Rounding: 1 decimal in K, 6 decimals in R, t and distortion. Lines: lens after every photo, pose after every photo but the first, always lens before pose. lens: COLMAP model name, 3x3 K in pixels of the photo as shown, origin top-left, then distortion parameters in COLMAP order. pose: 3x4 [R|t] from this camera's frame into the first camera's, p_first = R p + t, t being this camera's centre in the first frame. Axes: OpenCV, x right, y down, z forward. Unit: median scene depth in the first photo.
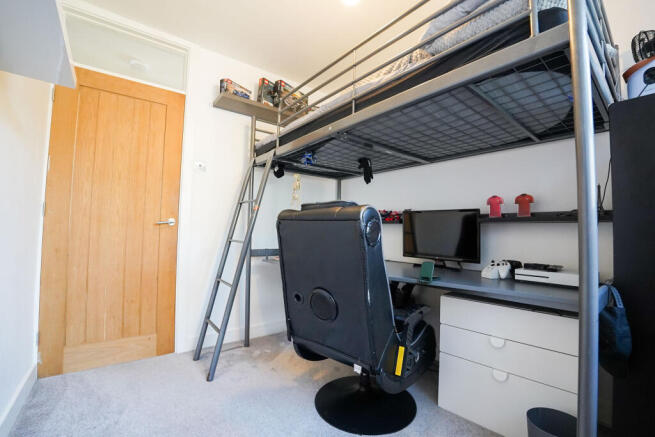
lens RADIAL K [[286.9, 0, 327.5], [0, 286.9, 218.5], [0, 0, 1]] dist [-0.062507, 0.009824]
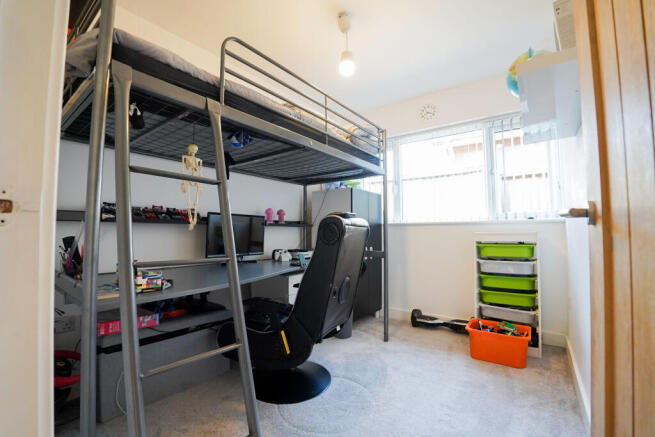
lens RADIAL K [[286.9, 0, 327.5], [0, 286.9, 218.5], [0, 0, 1]] dist [-0.062507, 0.009824]
pose [[-0.232600, 0.029329, 0.972130, -1.064149], [-0.043575, 0.998227, -0.040543, 0.025637], [-0.971596, -0.051791, -0.230909, 1.140933]]
